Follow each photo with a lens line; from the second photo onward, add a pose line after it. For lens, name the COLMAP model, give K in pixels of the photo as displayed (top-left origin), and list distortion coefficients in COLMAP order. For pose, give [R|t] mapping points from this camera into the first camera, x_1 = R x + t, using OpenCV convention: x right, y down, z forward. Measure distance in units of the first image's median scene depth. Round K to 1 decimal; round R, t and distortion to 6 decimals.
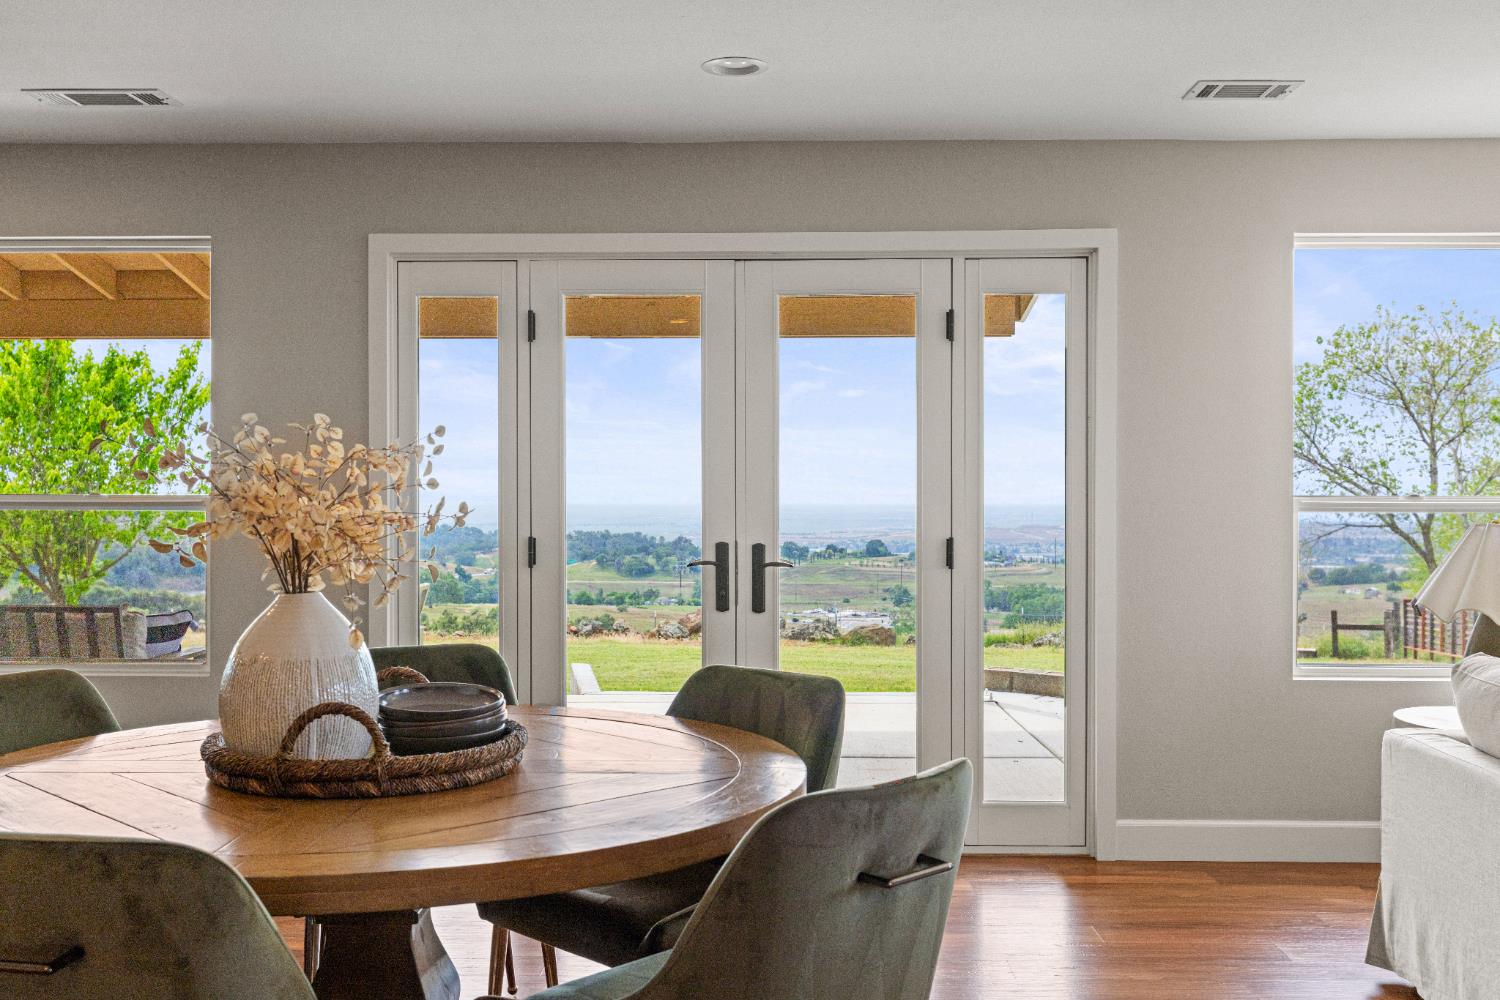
lens RADIAL K [[1450.2, 0, 747.9], [0, 1450.2, 499.3], [0, 0, 1]] dist [-0.015122, 0.000000]
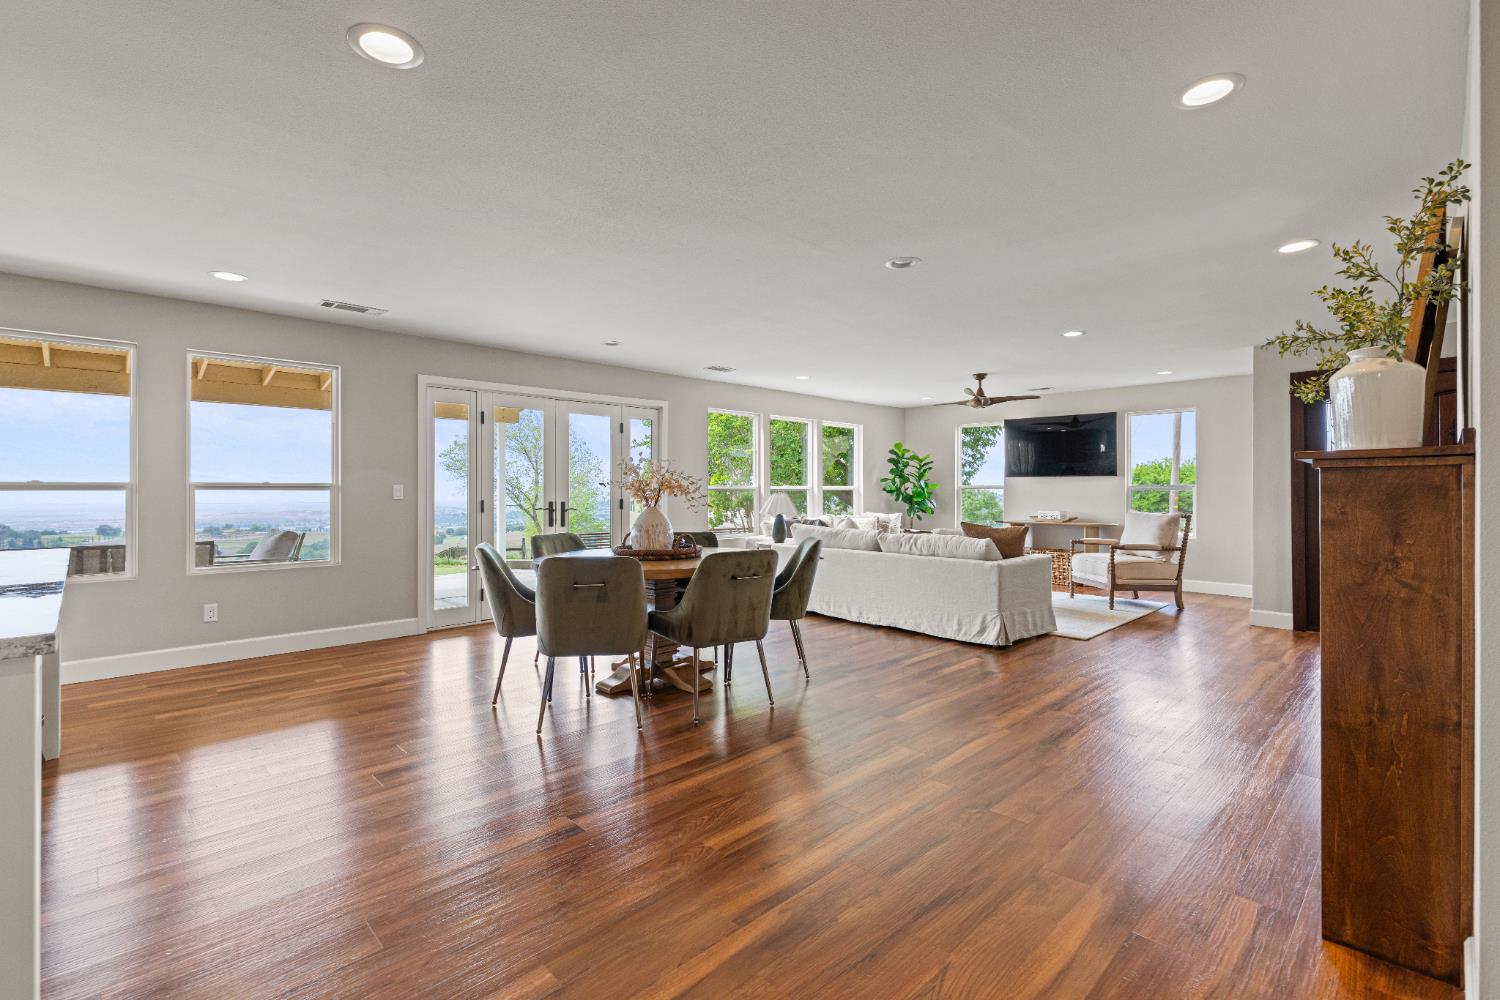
lens RADIAL K [[686.0, 0, 753.3], [0, 686.0, 492.7], [0, 0, 1]] dist [-0.000340, -0.000126]
pose [[0.681650, -0.003904, 0.731668, -0.705575], [0.007466, 0.999971, -0.001620, 0.017904], [-0.731641, 0.006567, 0.681659, -0.164113]]
